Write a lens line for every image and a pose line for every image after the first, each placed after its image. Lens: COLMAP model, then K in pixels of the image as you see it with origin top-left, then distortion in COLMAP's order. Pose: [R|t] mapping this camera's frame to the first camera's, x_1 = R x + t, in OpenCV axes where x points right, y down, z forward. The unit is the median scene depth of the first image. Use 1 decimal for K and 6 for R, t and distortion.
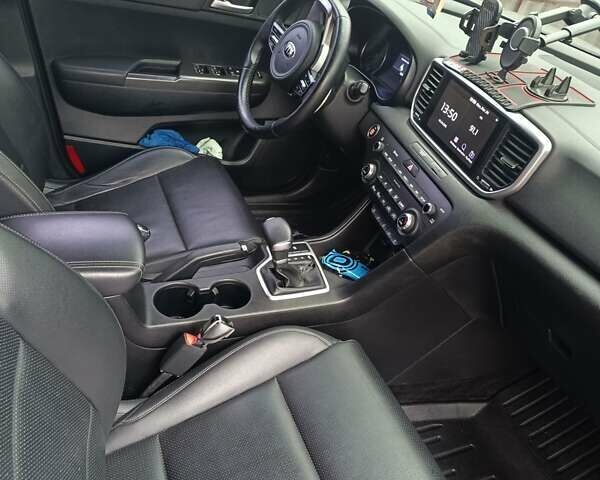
lens RADIAL K [[576.9, 0, 299.5], [0, 576.9, 251.4], [0, 0, 1]] dist [0.102448, -0.276319]
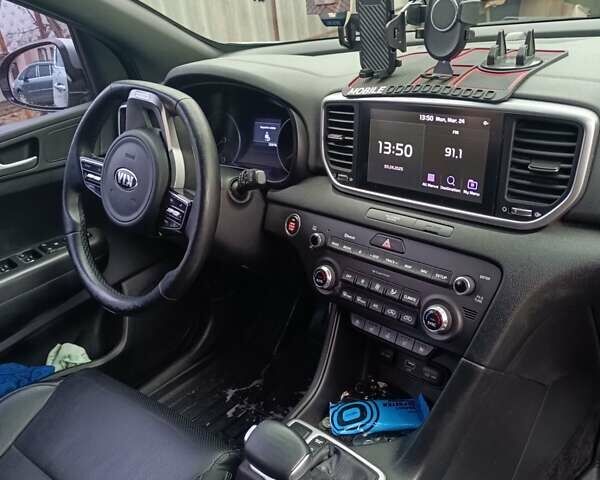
lens RADIAL K [[576.9, 0, 299.5], [0, 576.9, 251.4], [0, 0, 1]] dist [0.102448, -0.276319]
pose [[0.836120, -0.473192, 0.277476, -0.077402], [0.510232, 0.856613, -0.076666, -0.126428], [-0.201412, 0.205679, 0.957669, 0.347968]]
